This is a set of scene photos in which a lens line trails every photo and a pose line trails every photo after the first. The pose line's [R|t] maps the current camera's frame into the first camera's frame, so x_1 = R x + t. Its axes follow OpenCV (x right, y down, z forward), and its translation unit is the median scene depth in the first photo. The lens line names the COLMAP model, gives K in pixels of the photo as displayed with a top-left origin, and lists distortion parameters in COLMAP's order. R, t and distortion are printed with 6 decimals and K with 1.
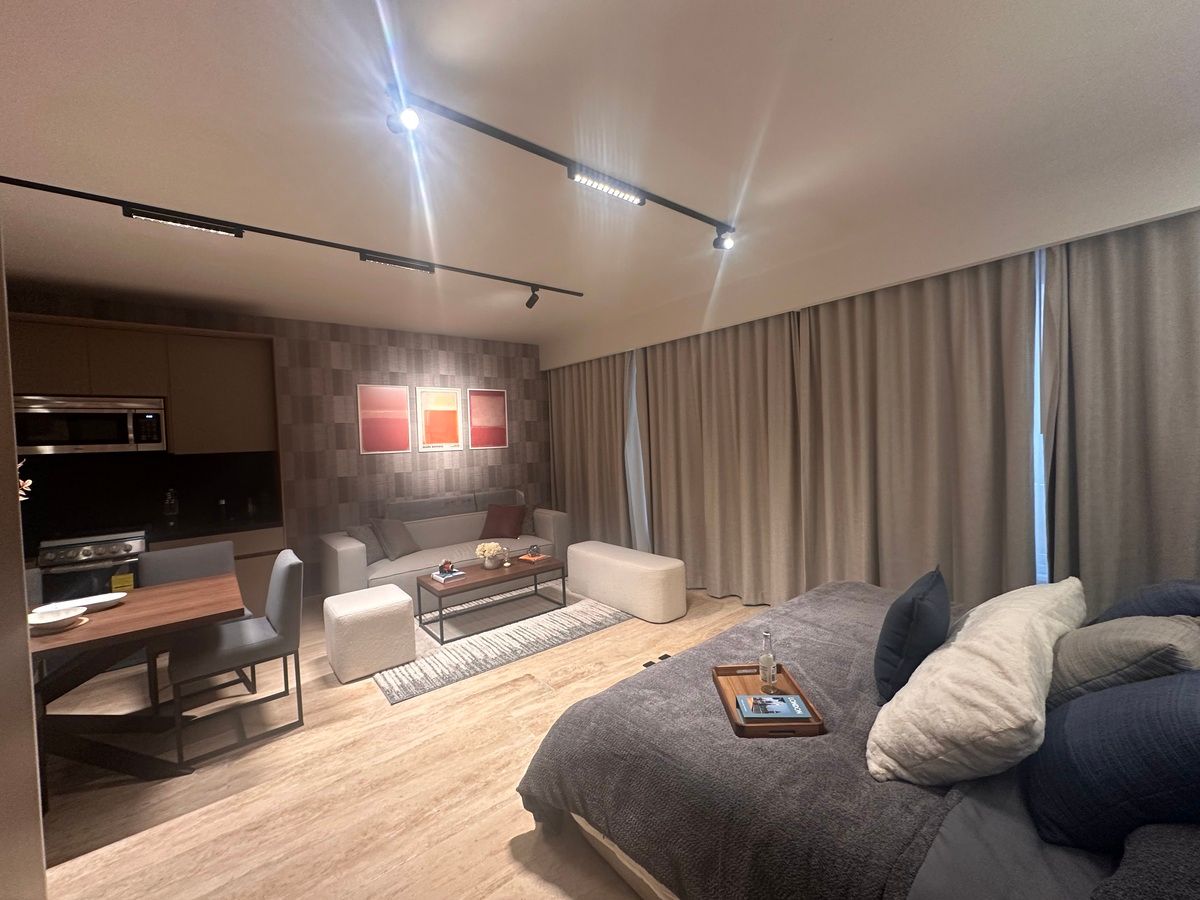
lens RADIAL K [[479.0, 0, 601.7], [0, 479.0, 451.6], [0, 0, 1]] dist [-0.007663, 0.001253]
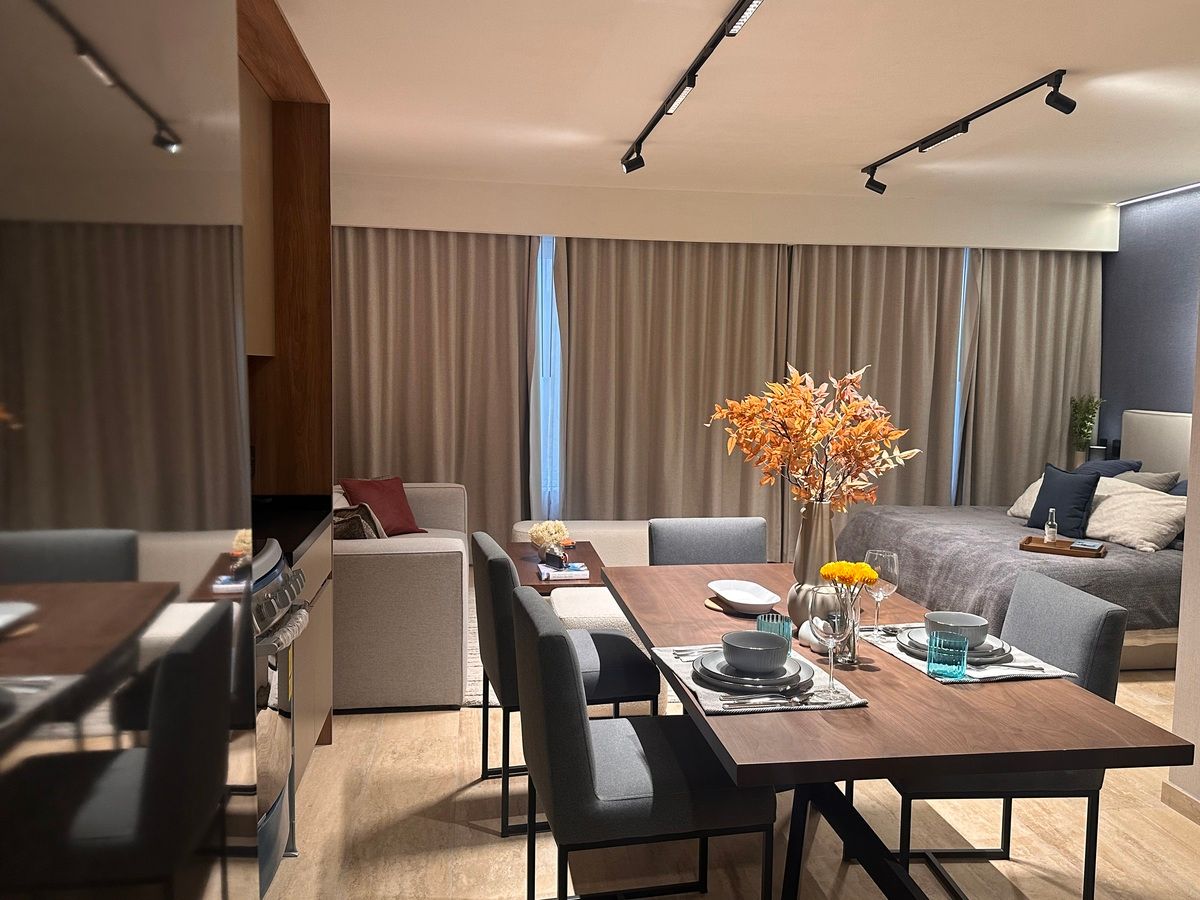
lens RADIAL K [[936.6, 0, 601.3], [0, 936.6, 445.9], [0, 0, 1]] dist [0.083596, -0.126341]
pose [[0.522519, -0.019650, 0.852401, -1.032835], [-0.013808, 0.999408, 0.031503, 0.040019], [-0.852516, -0.028231, 0.521938, 0.238239]]
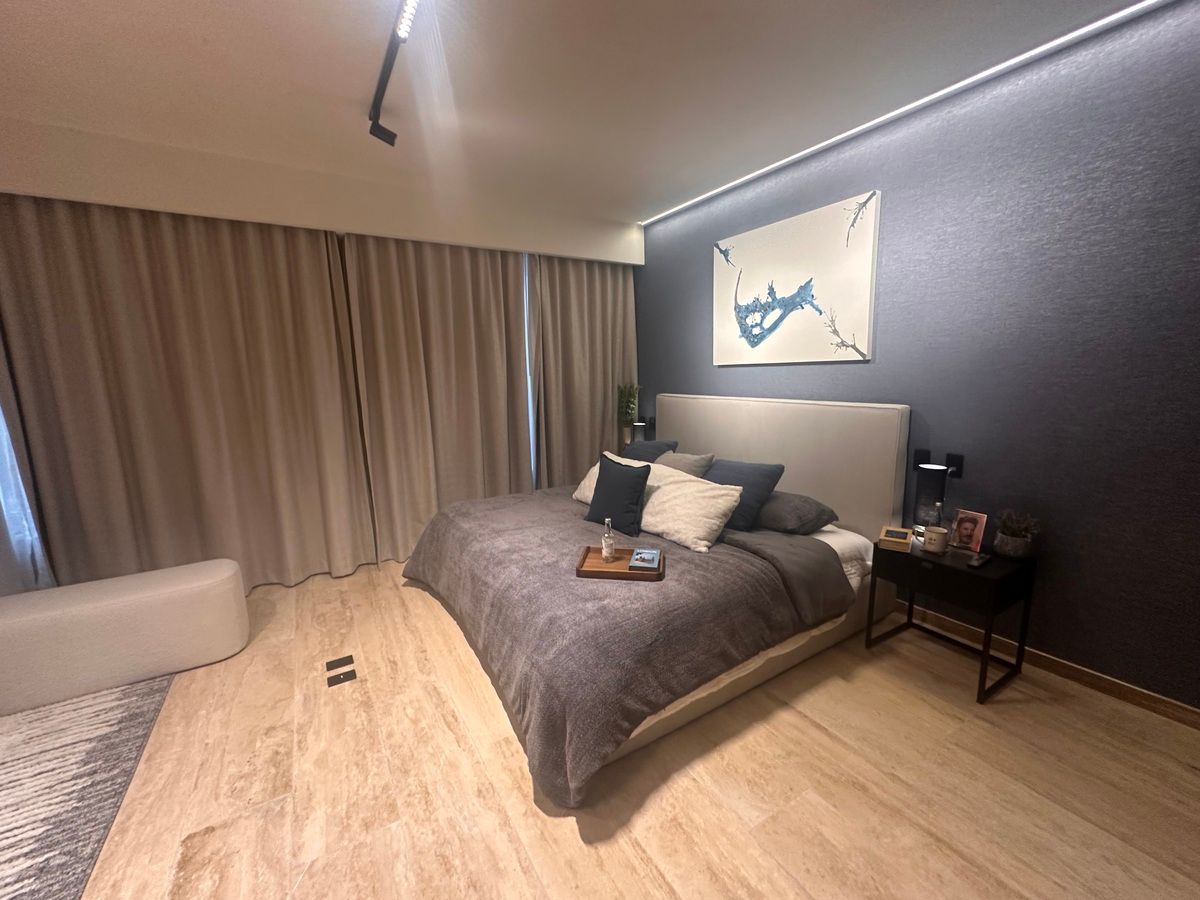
lens RADIAL K [[479.0, 0, 598.8], [0, 479.0, 450.9], [0, 0, 1]] dist [-0.007663, 0.001253]
pose [[0.129070, -0.126881, 0.983485, -0.328949], [0.042305, 0.991582, 0.122374, 0.012808], [-0.990733, 0.025811, 0.133351, 0.303621]]
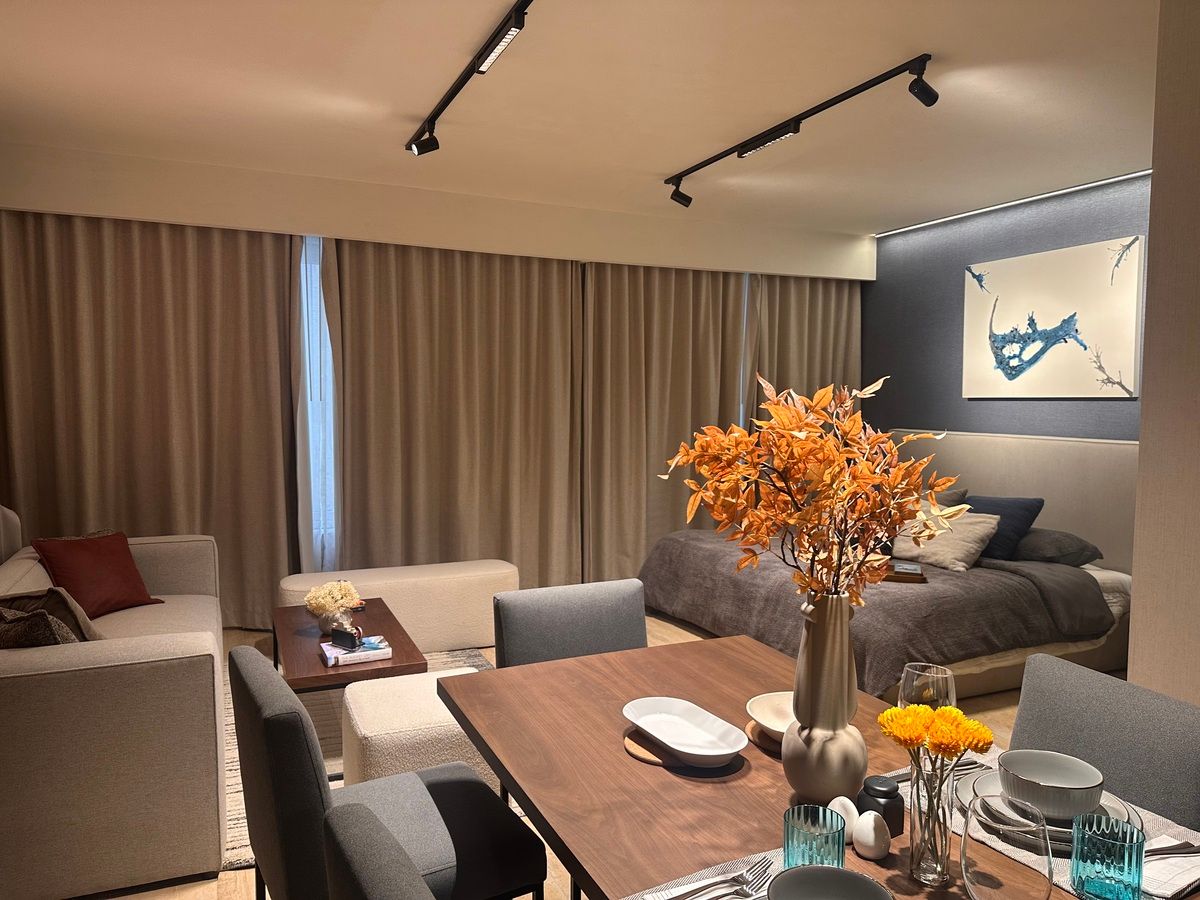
lens RADIAL K [[835.3, 0, 595.8], [0, 835.3, 453.1], [0, 0, 1]] dist [0.067506, -0.087121]
pose [[0.265028, -0.019773, 0.964038, -0.832209], [0.006172, 0.999804, 0.018810, 0.031049], [-0.964221, 0.000965, 0.265098, 0.404778]]
